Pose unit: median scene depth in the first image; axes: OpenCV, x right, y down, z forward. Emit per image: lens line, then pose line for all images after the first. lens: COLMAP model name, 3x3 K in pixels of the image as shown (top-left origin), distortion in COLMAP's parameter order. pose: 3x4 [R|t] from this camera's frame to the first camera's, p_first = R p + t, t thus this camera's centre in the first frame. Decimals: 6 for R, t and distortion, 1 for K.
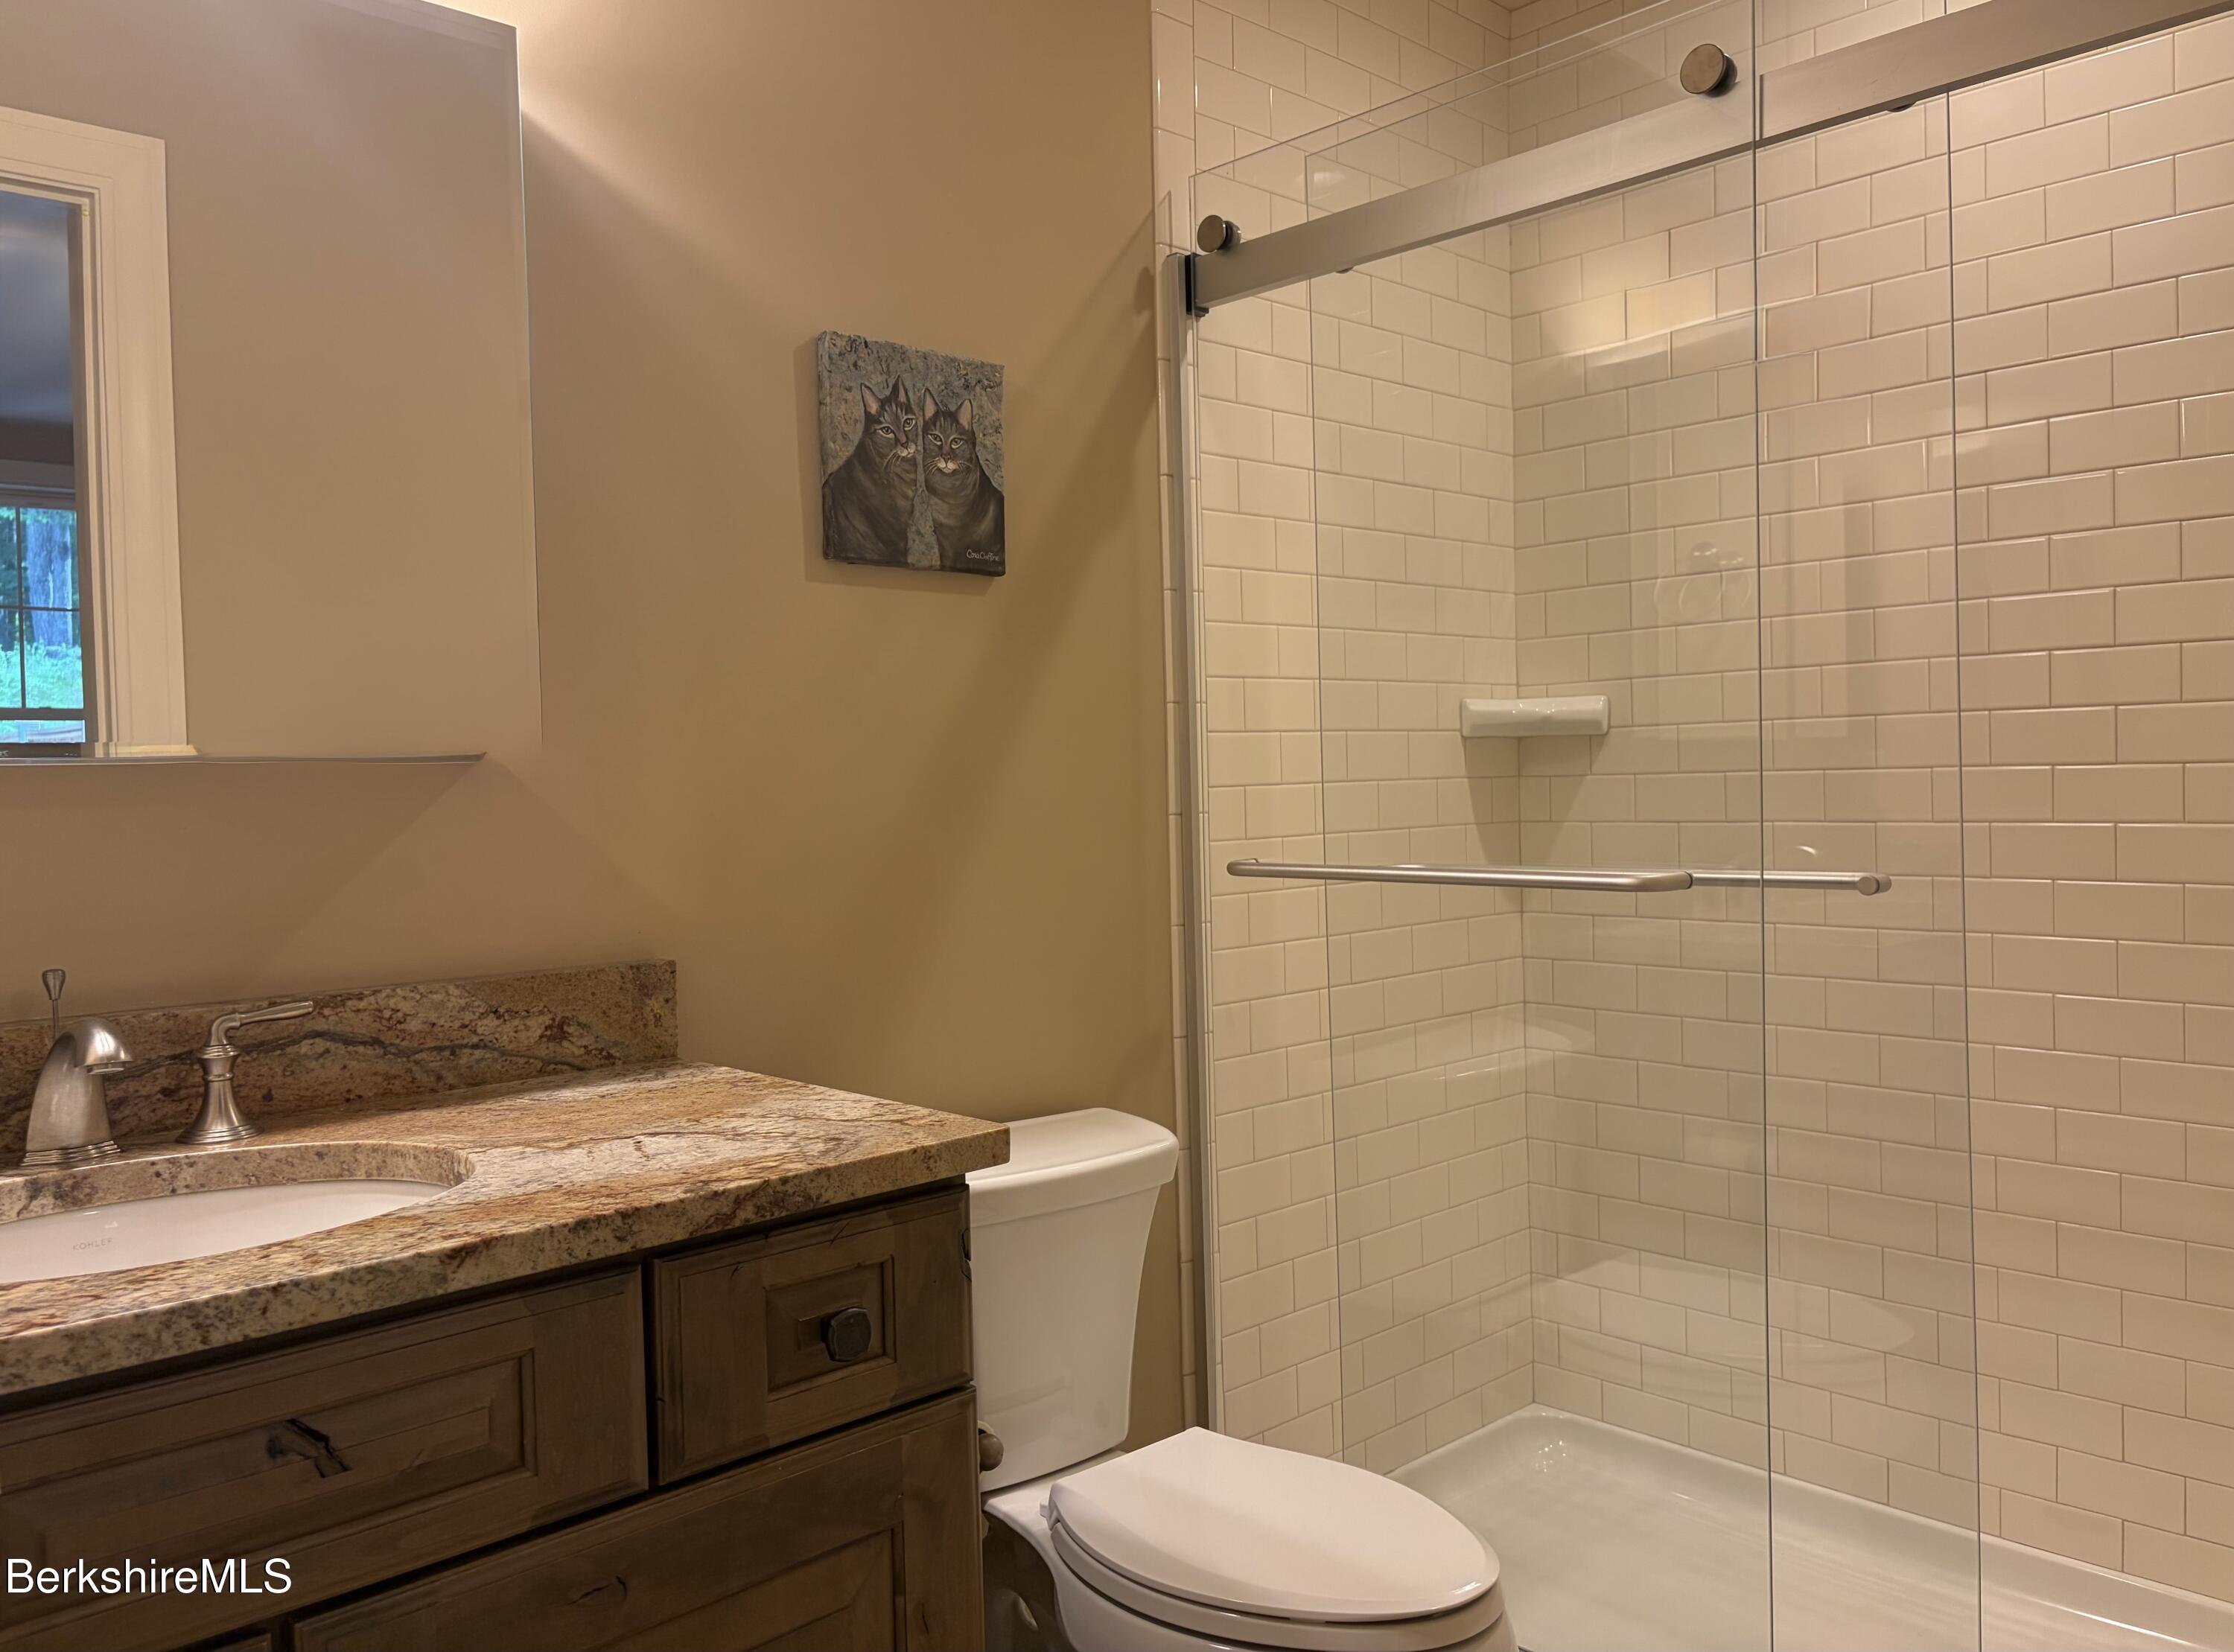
lens RADIAL K [[1710.2, 0, 1119.2], [0, 1710.2, 792.7], [0, 0, 1]] dist [0.001453, -0.000516]
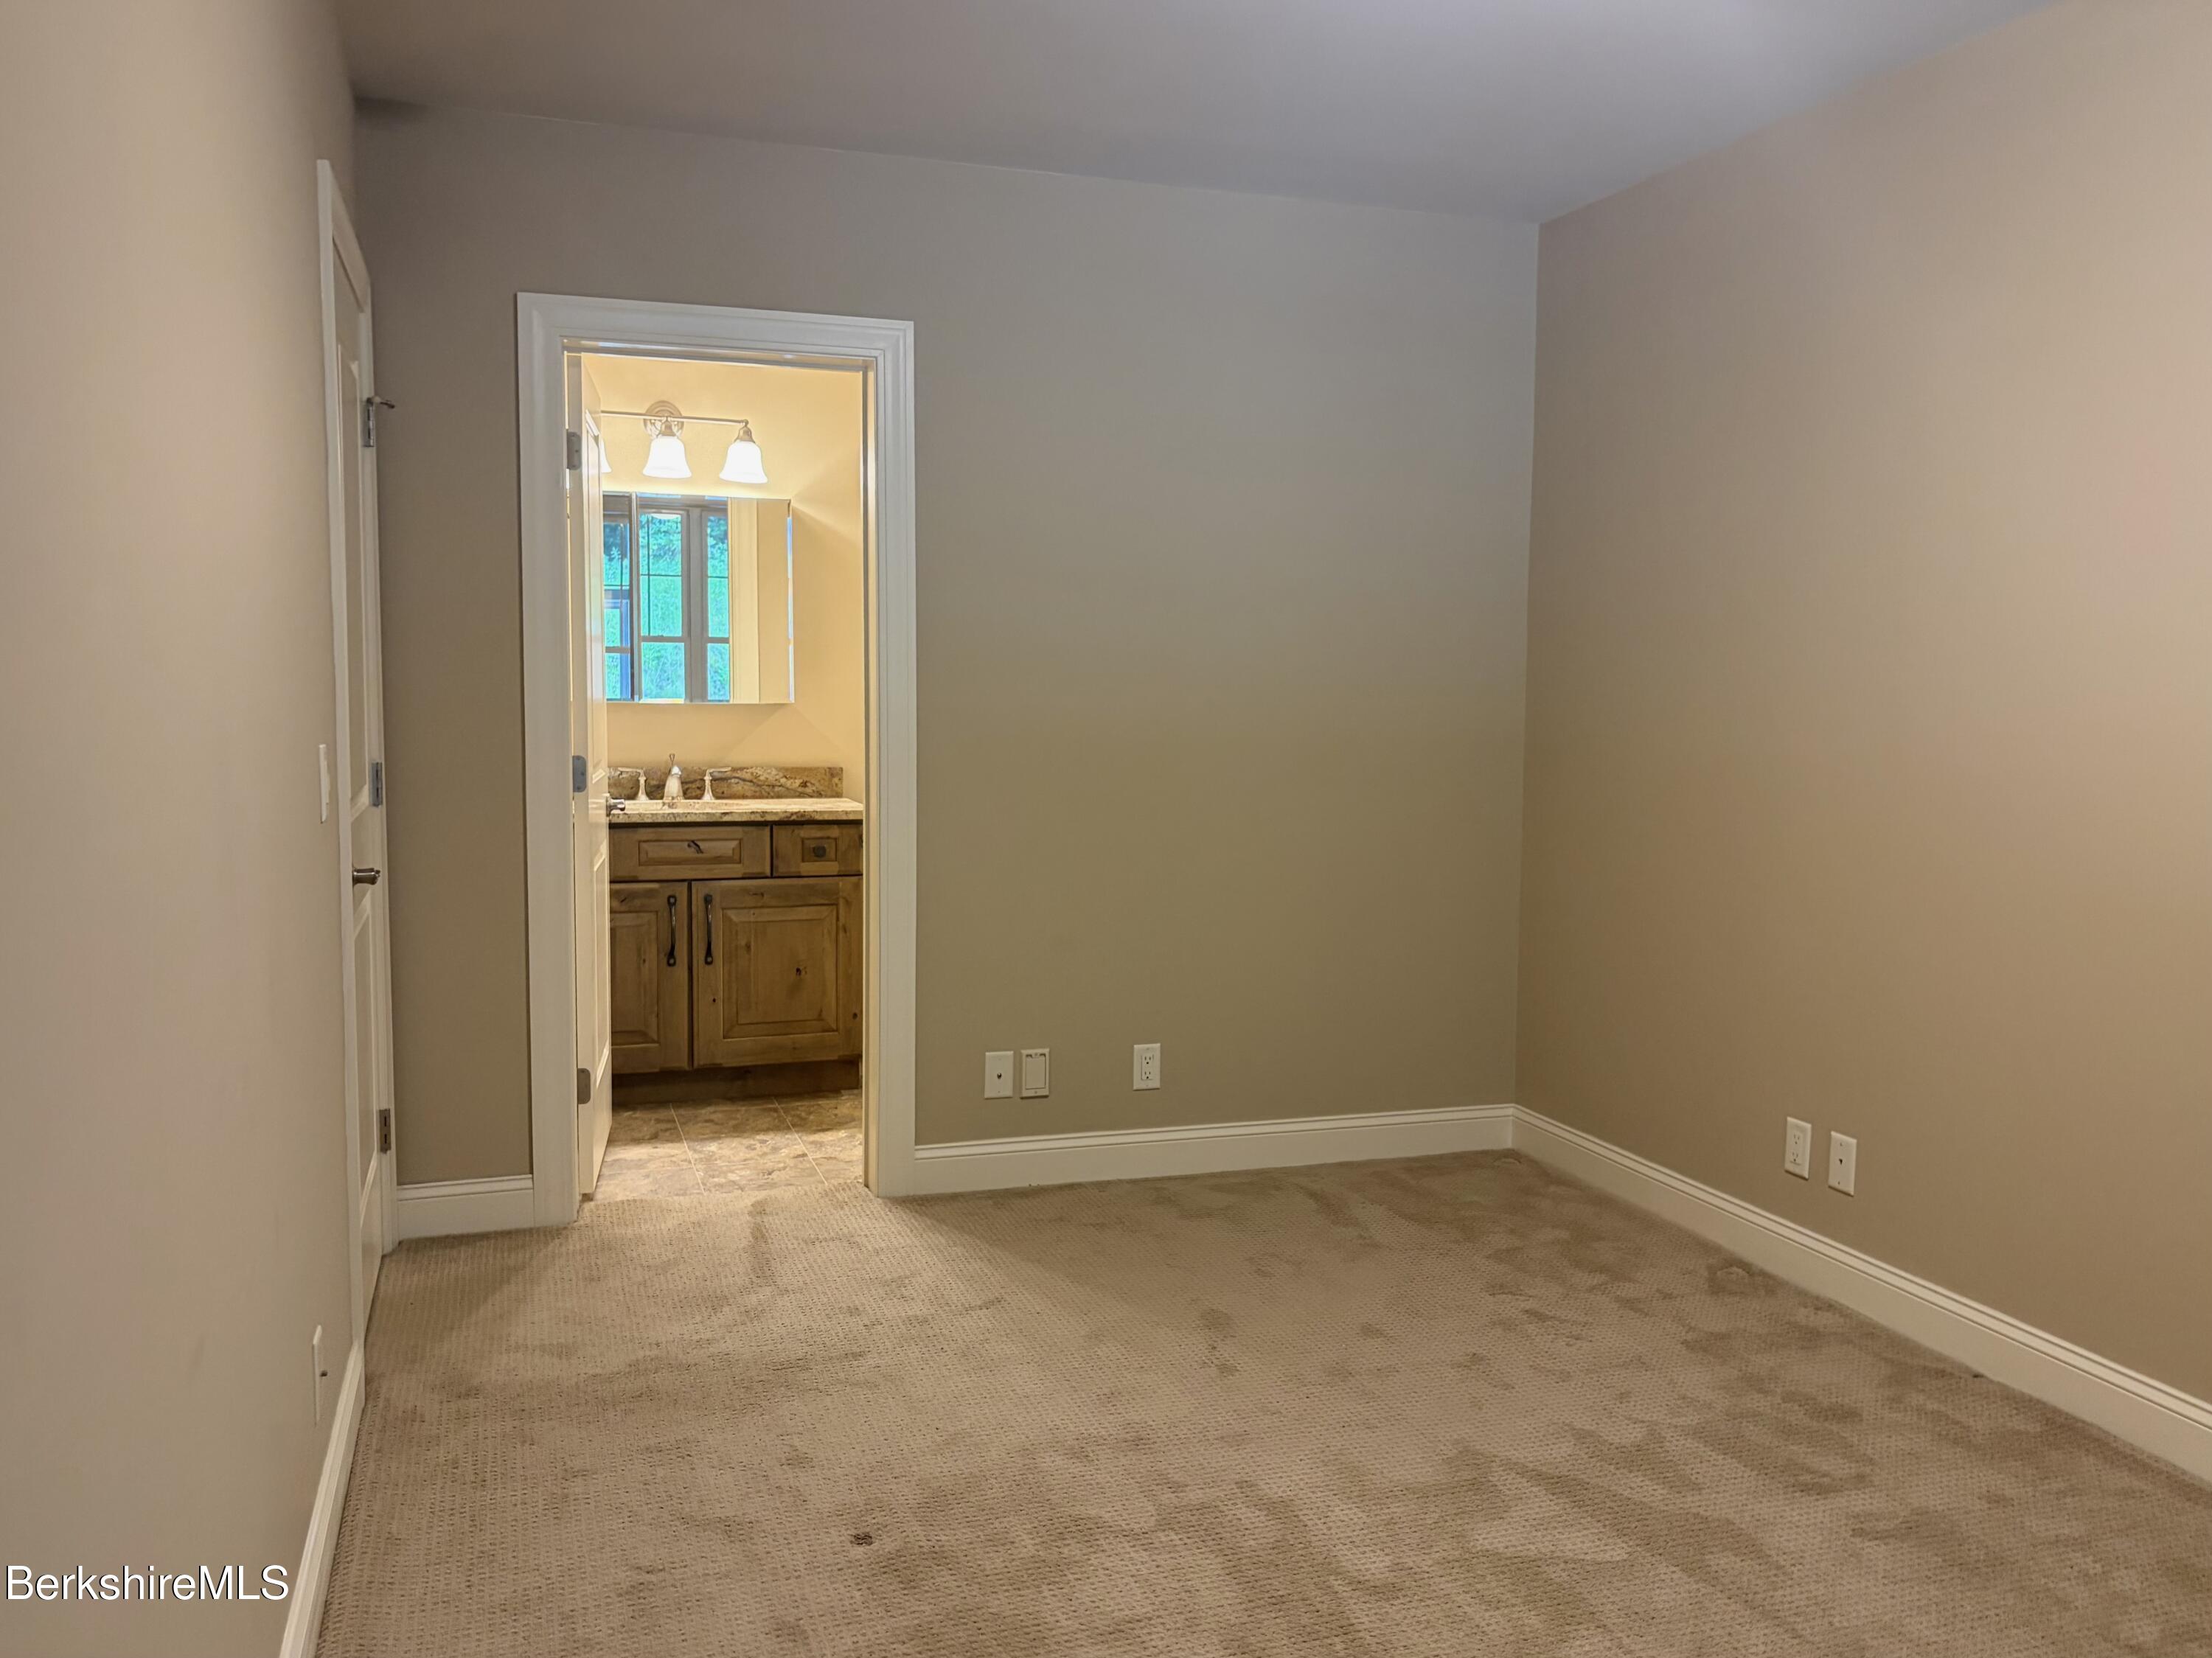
lens RADIAL K [[1709.4, 0, 1106.0], [0, 1709.4, 829.0], [0, 0, 1]] dist [0.007971, 0.002991]
pose [[0.906824, 0.072196, -0.415281, 2.189606], [-0.039192, 0.995396, 0.087469, -0.126870], [0.419684, -0.063043, 0.905478, -2.463640]]
